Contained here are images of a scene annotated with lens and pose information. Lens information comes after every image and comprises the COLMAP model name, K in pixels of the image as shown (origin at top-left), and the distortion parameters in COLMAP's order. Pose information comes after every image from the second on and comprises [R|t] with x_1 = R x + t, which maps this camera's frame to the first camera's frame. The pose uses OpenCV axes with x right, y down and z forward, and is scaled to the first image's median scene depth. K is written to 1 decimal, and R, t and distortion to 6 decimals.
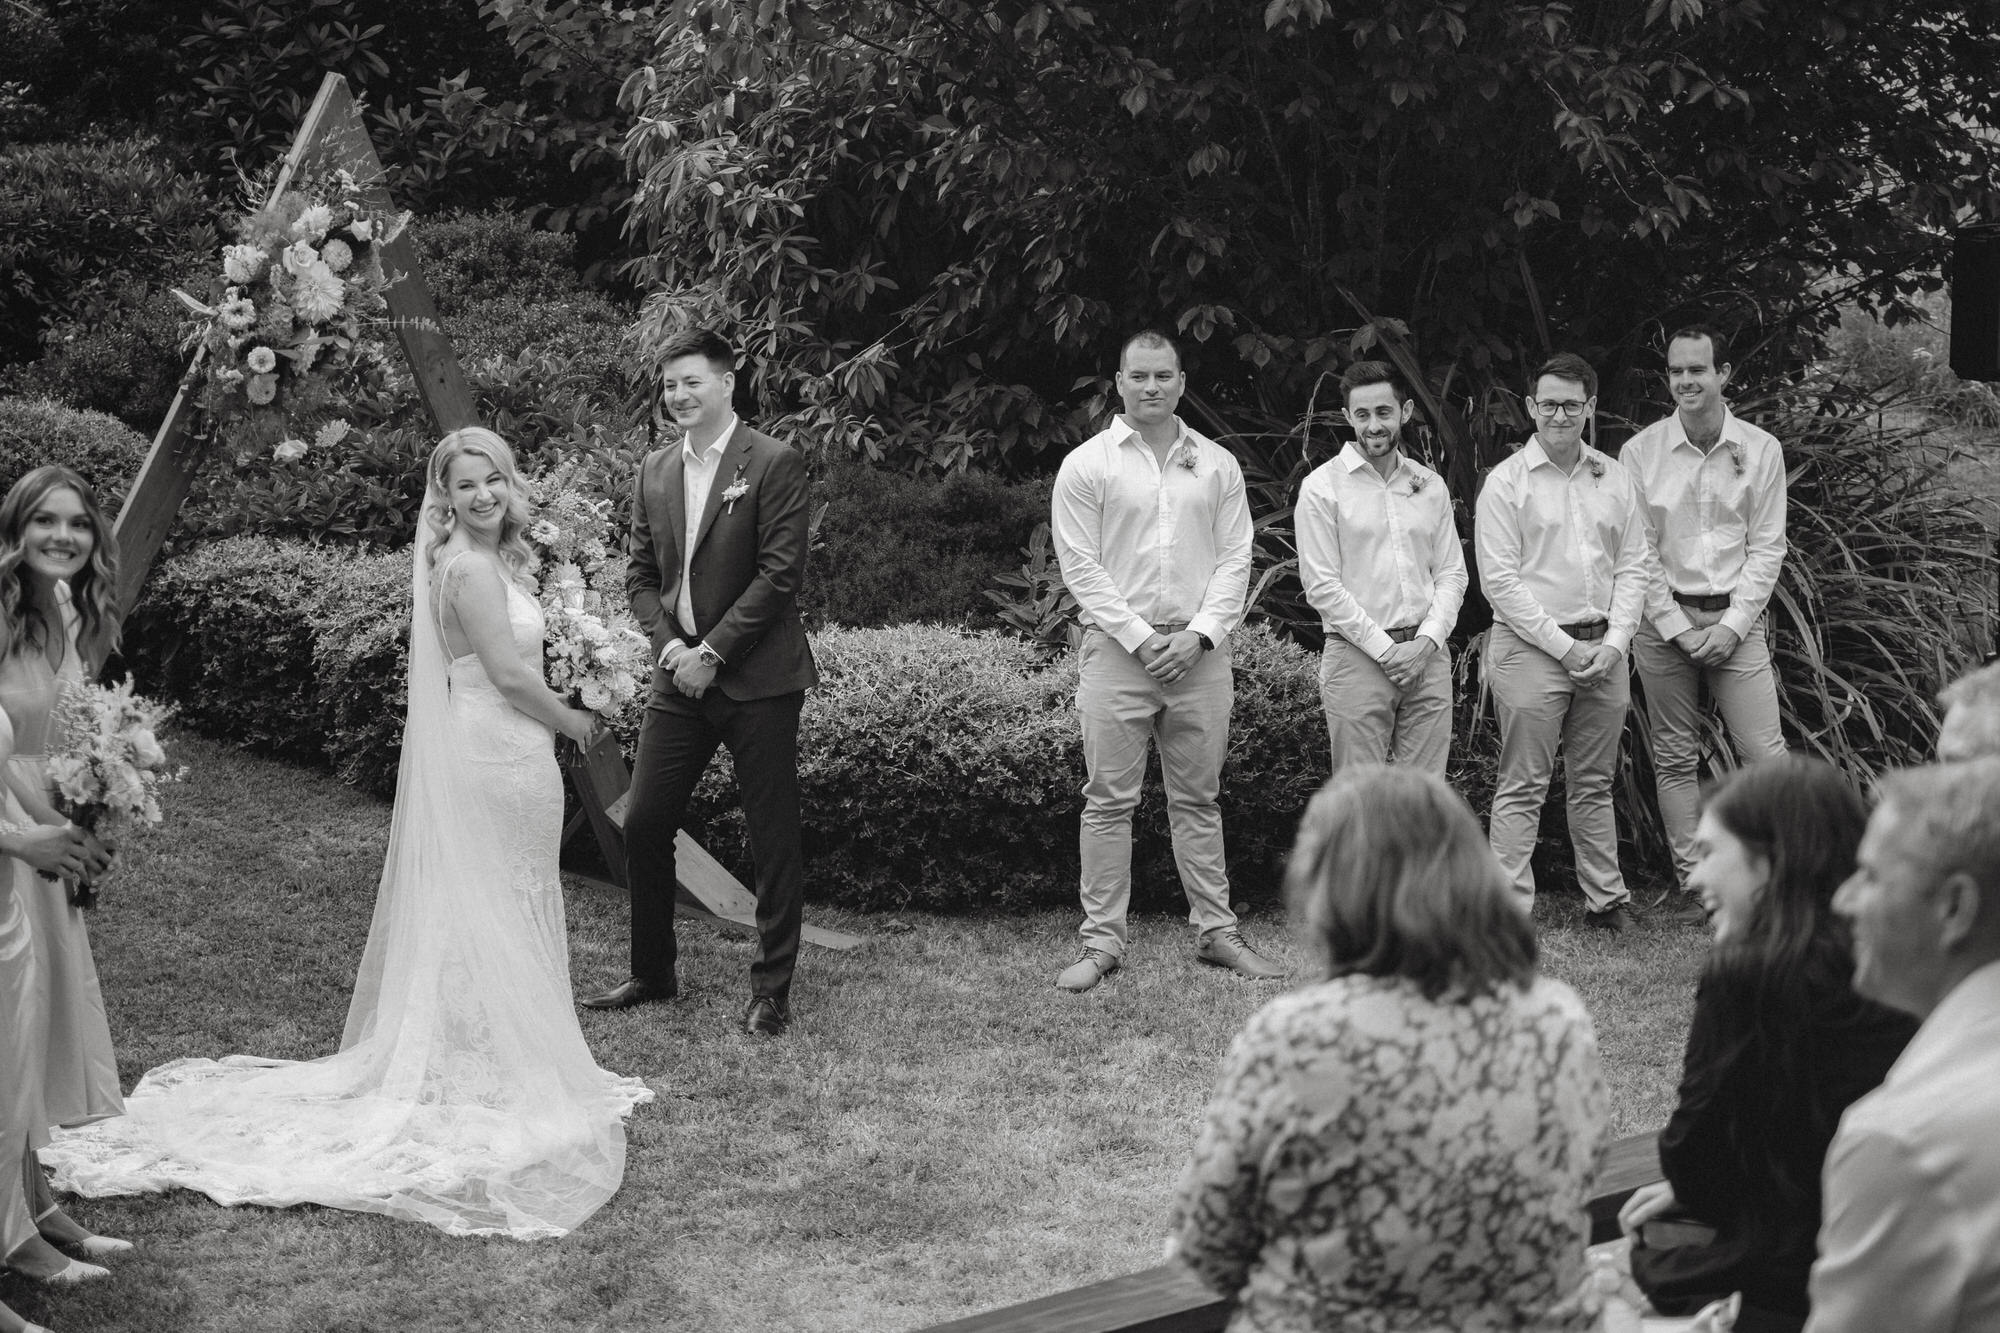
lens RADIAL K [[3579.5, 0, 1000.0], [0, 3579.5, 666.5], [0, 0, 1]] dist [0.019317, 1.570465]
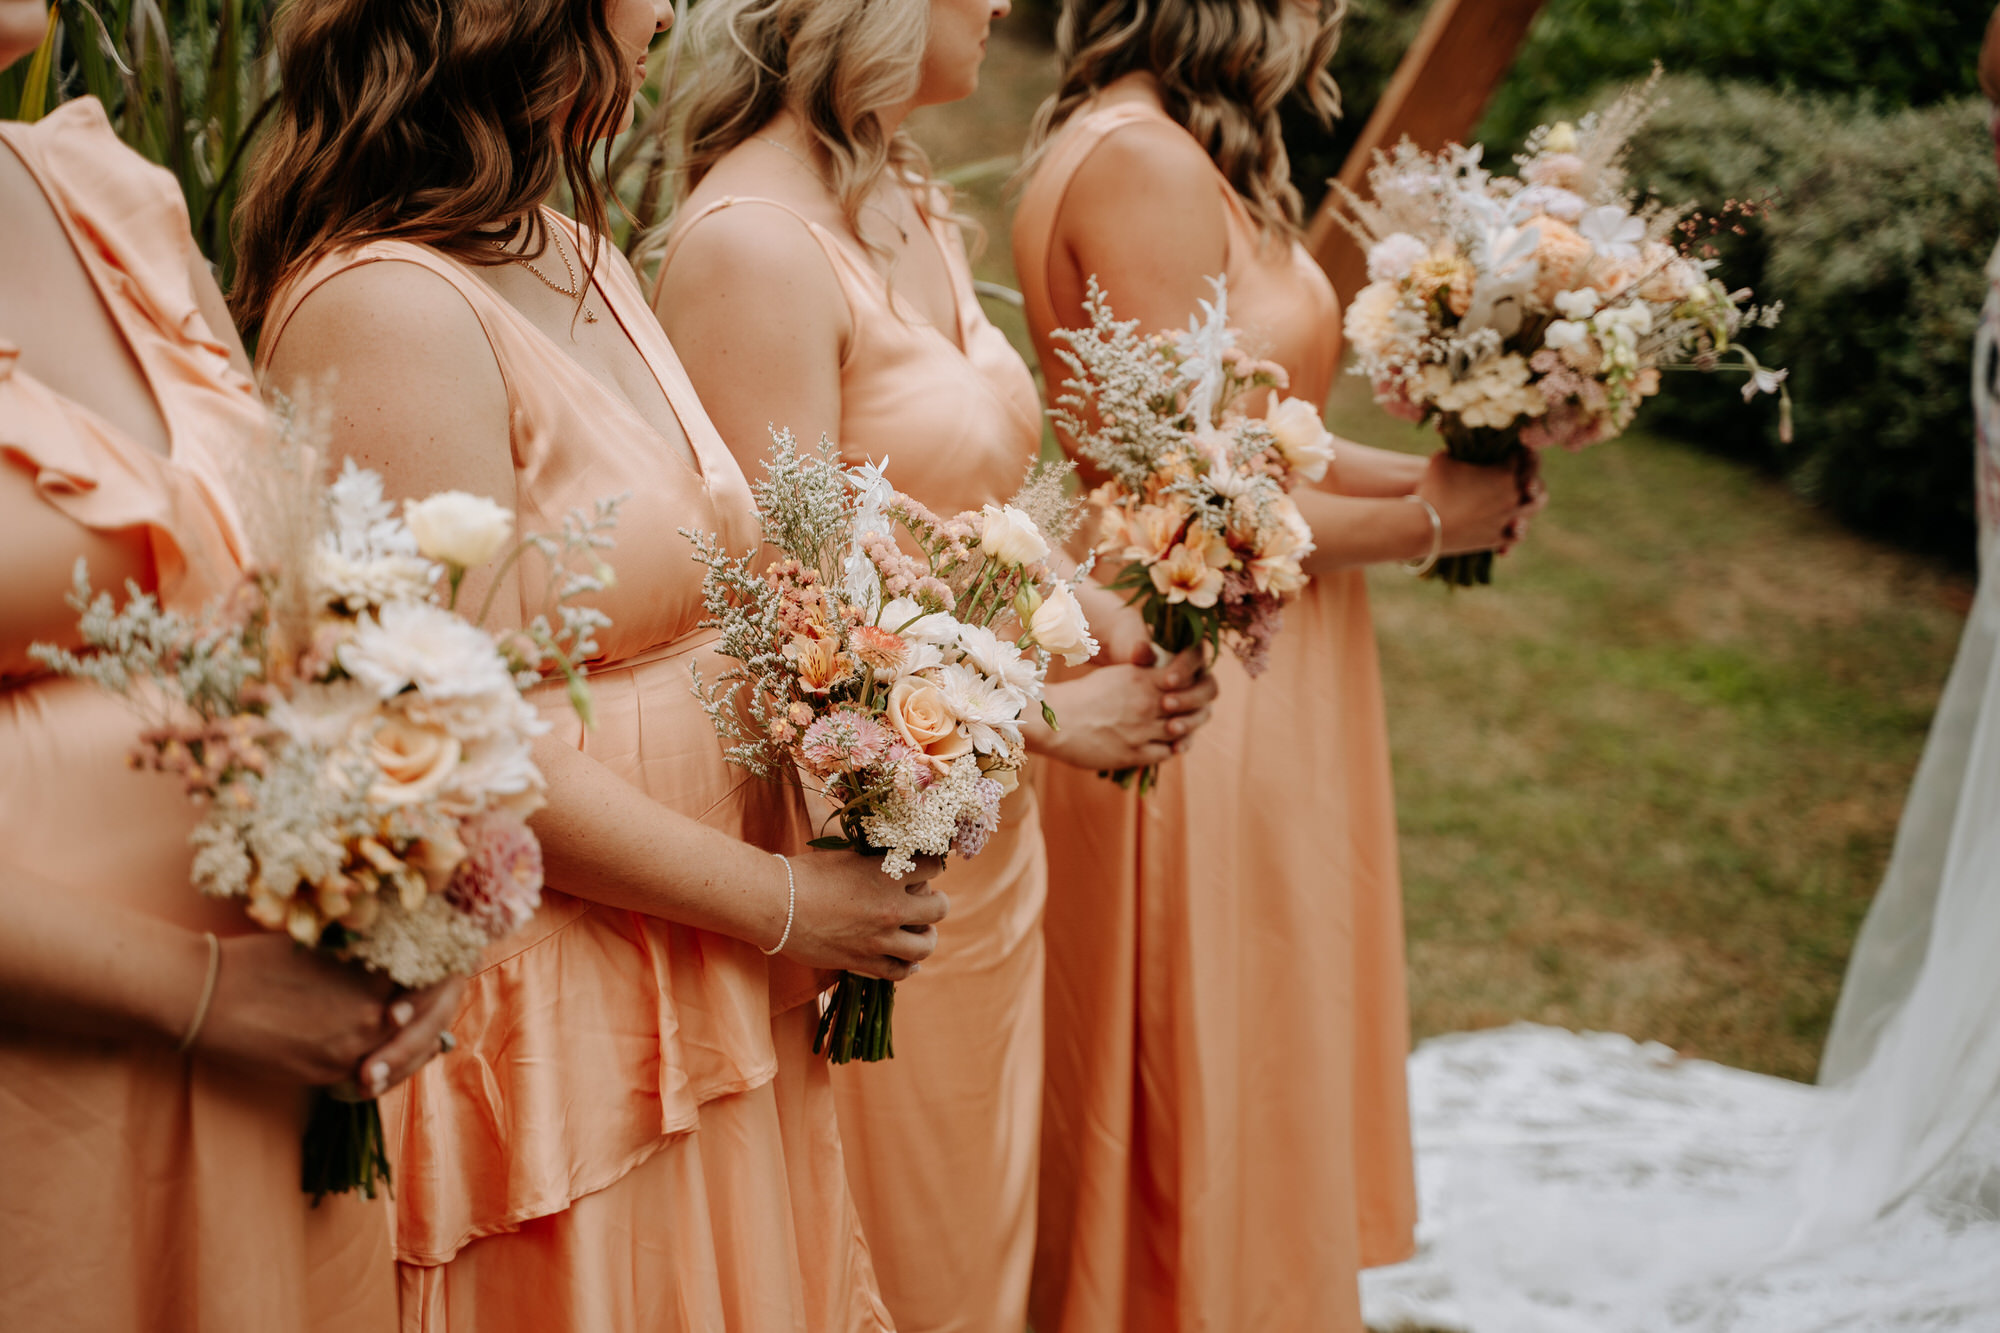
lens RADIAL K [[4484.1, 0, 1130.6], [0, 4484.1, 667.2], [0, 0, 1]] dist [0.446033, -0.047596]
pose [[0.945848, 0.114082, -0.303902, -0.055840], [-0.091395, 0.991927, 0.087910, 0.004613], [0.311478, -0.055375, 0.948639, 0.254828]]
